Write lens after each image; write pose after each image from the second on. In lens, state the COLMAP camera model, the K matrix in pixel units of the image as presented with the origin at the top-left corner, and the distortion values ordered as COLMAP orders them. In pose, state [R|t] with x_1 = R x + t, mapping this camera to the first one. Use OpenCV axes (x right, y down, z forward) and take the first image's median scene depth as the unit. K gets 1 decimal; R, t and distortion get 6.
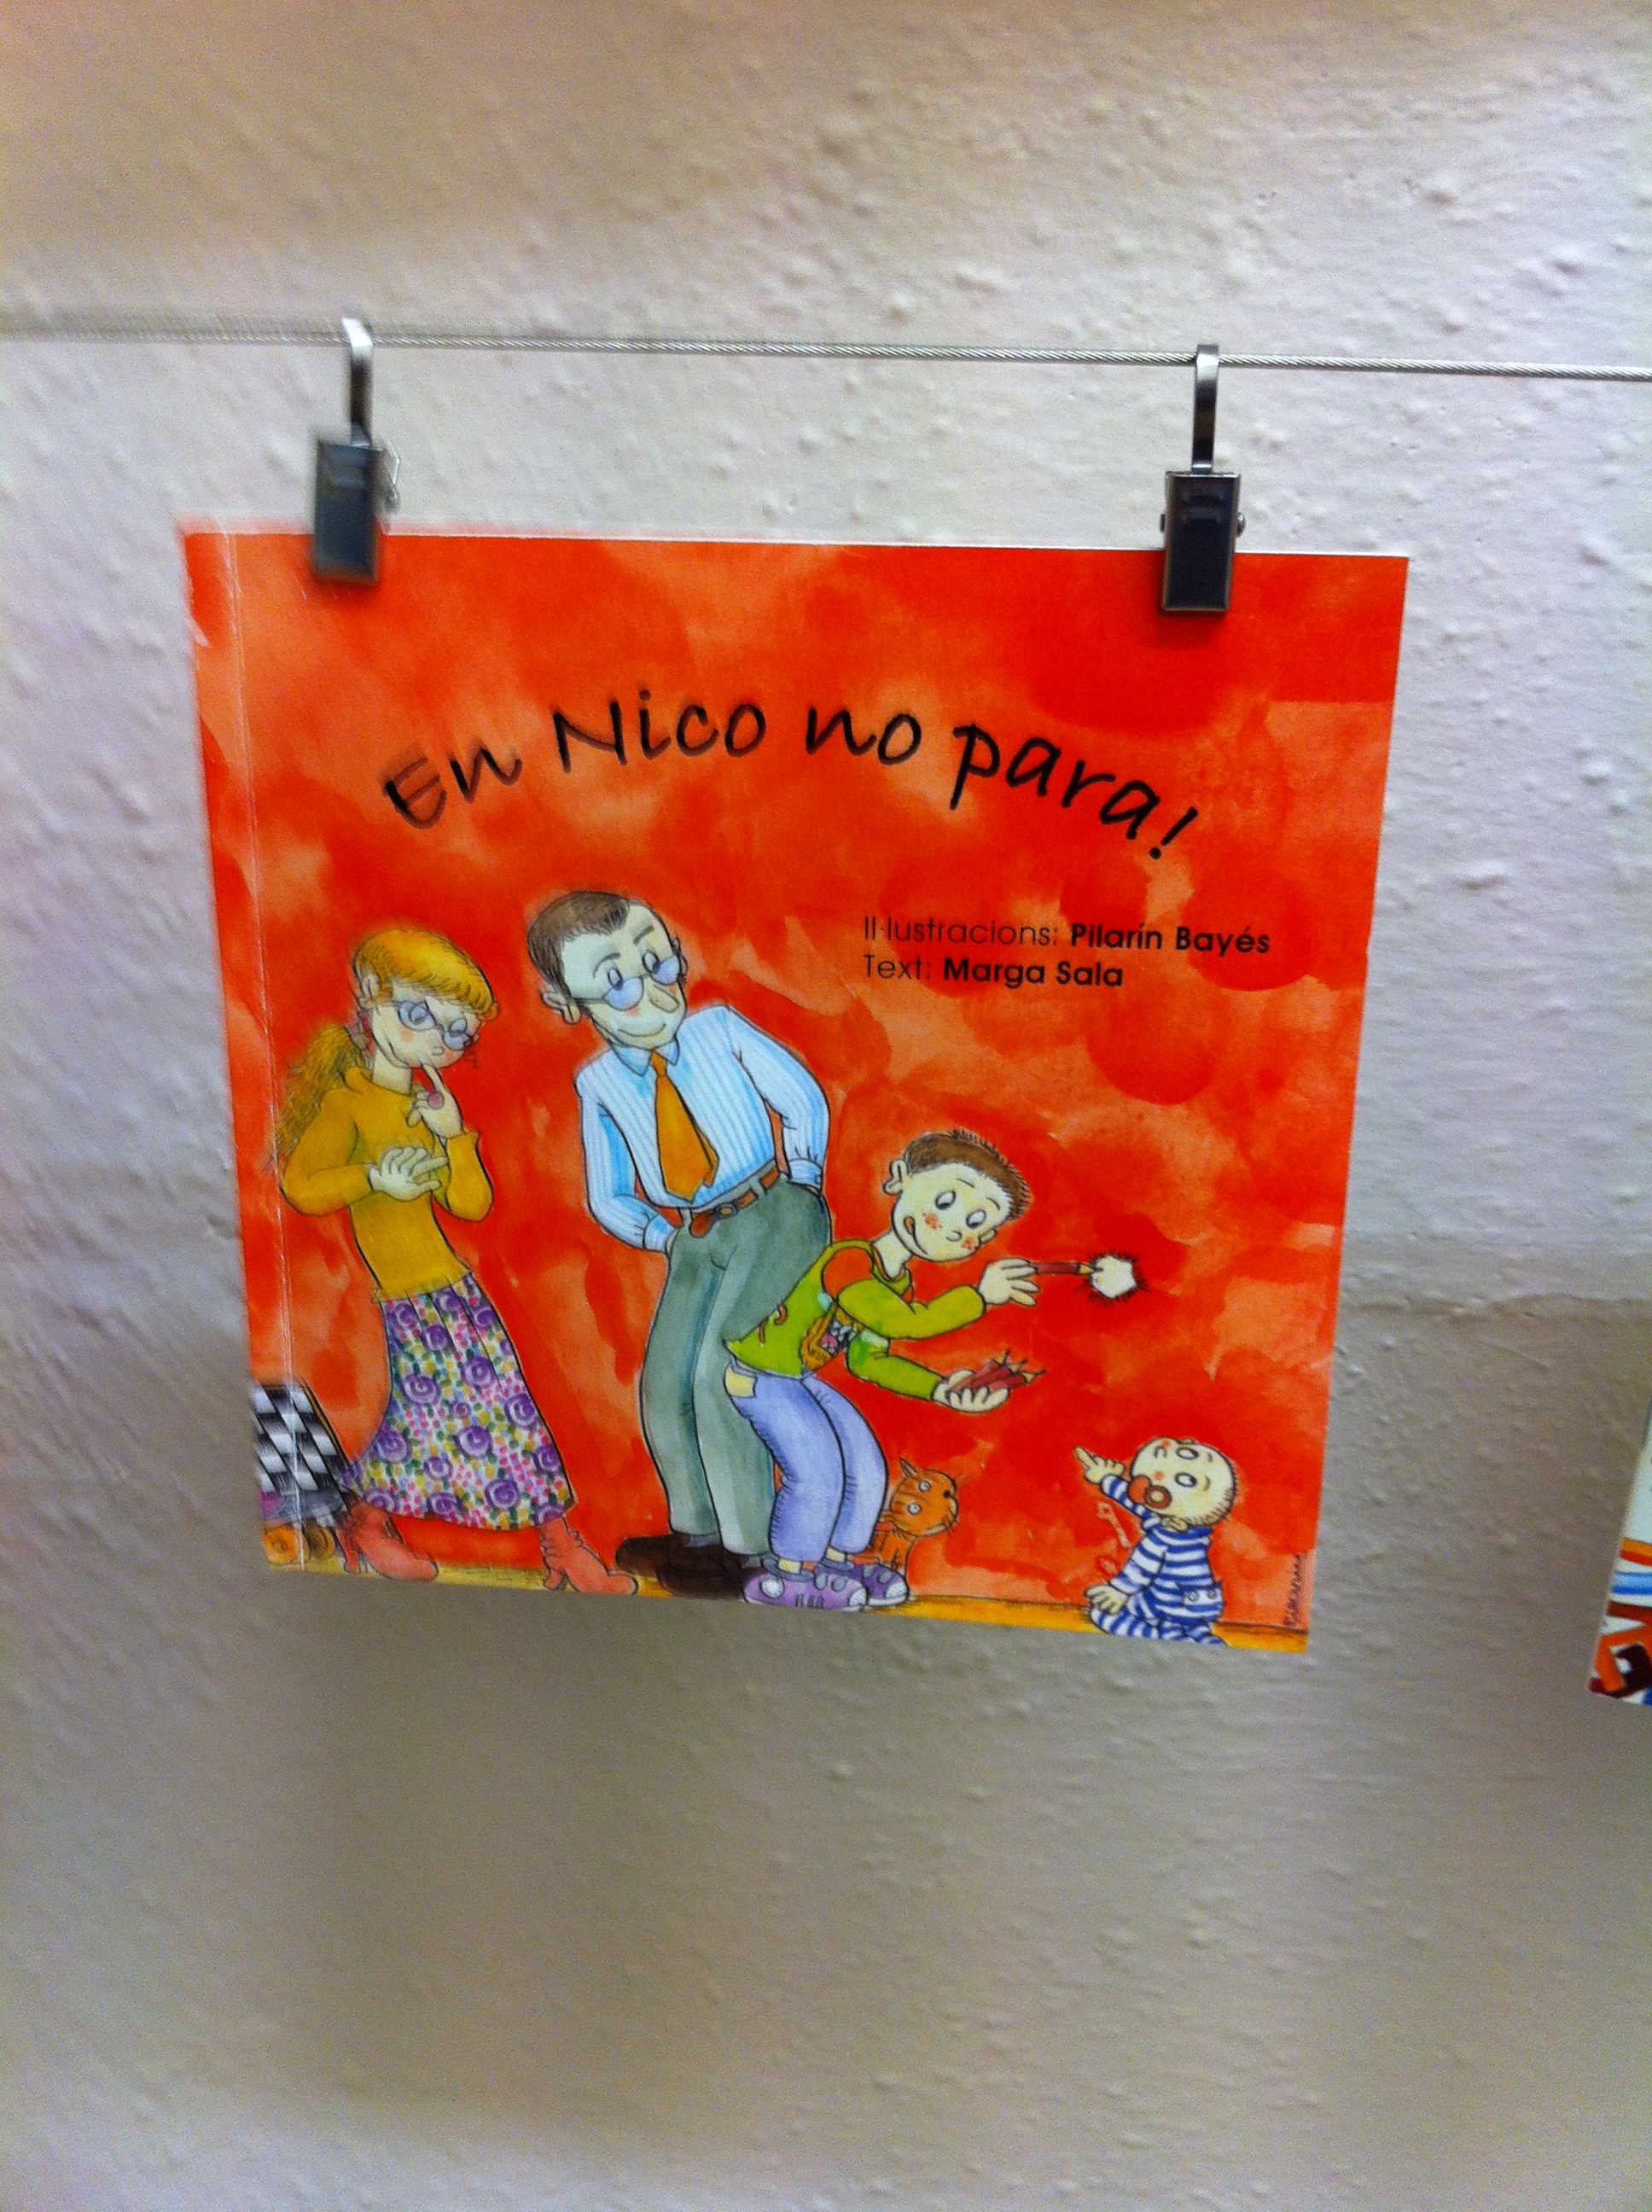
lens RADIAL K [[2194.4, 0, 826.1], [0, 2194.4, 948.8], [0, 0, 1]] dist [0.015249, -0.100976]
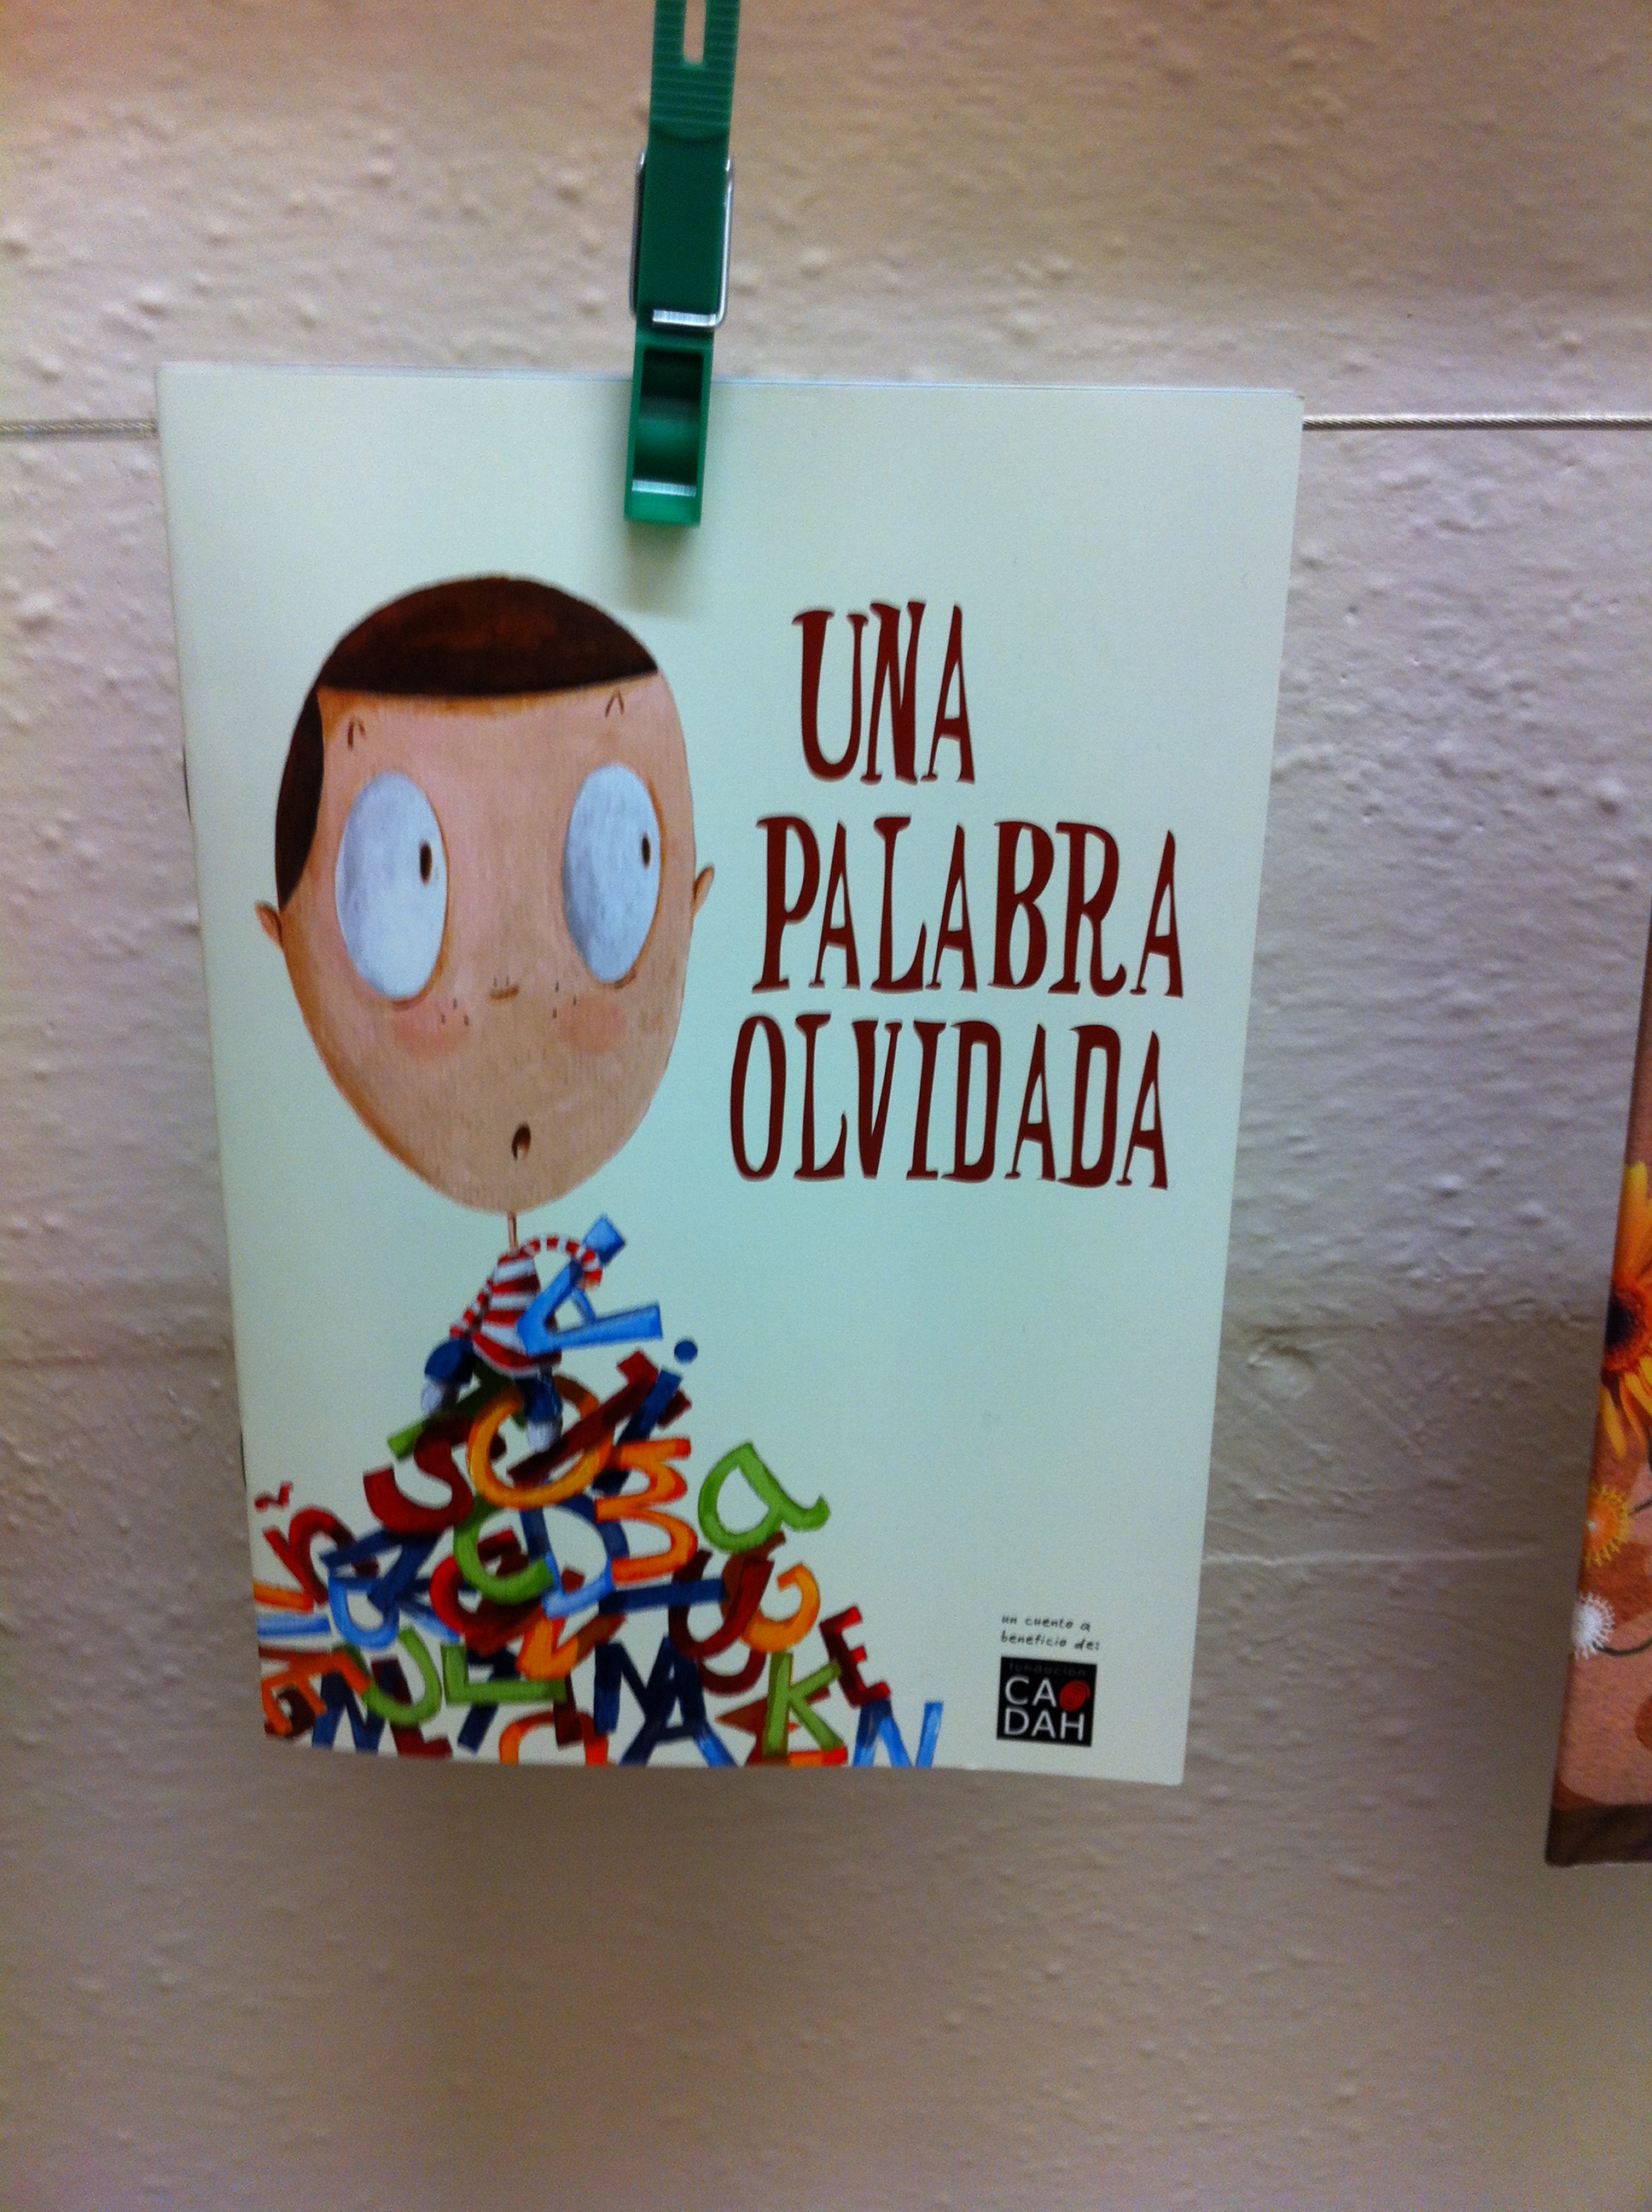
lens RADIAL K [[2194.4, 0, 826.1], [0, 2194.4, 948.8], [0, 0, 1]] dist [0.015249, -0.100976]
pose [[0.997095, -0.059300, 0.047802, 0.578116], [0.059109, 0.998237, 0.005397, -0.008710], [-0.048037, -0.002556, 0.998842, -0.009408]]
